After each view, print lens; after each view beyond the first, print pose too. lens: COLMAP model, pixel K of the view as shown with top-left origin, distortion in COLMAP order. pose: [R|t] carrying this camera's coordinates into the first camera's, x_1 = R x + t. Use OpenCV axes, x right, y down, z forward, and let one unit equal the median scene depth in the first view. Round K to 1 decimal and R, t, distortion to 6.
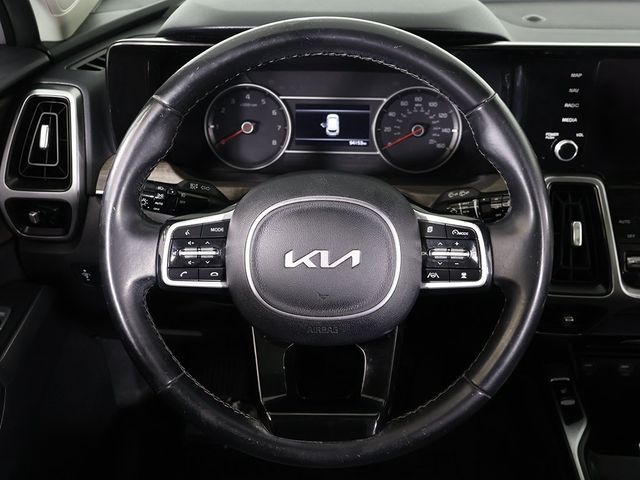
lens RADIAL K [[675.3, 0, 320.1], [0, 675.3, 240.6], [0, 0, 1]] dist [0.021718, 0.000000]
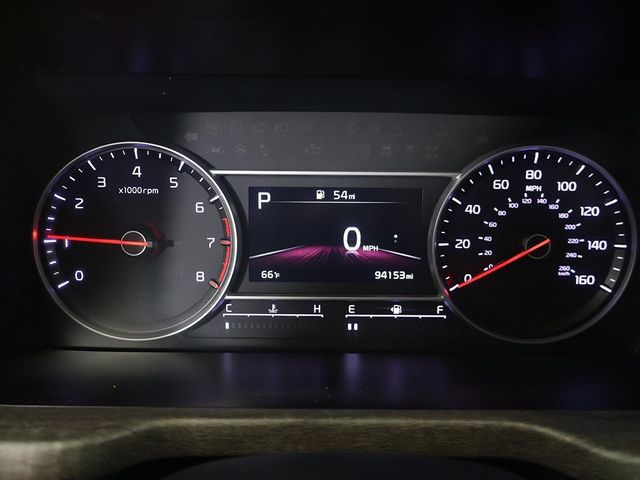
lens RADIAL K [[599.6, 0, 320.8], [0, 599.6, 238.6], [0, 0, 1]] dist [-0.010046, 0.000000]
pose [[0.999783, -0.008792, 0.018879, 0.002087], [0.010938, 0.993101, -0.116754, -0.126098], [-0.017722, 0.116935, 0.992981, 0.630823]]
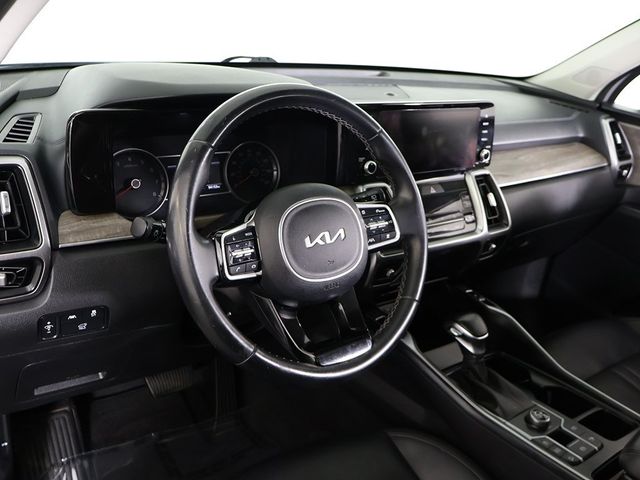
lens RADIAL K [[599.6, 0, 319.9], [0, 599.6, 240.7], [0, 0, 1]] dist [-0.010046, 0.000000]
pose [[0.777227, -0.167018, 0.606649, -0.519031], [0.238538, 0.970371, -0.038455, 0.051696], [-0.582252, 0.174597, 0.794039, -0.026100]]
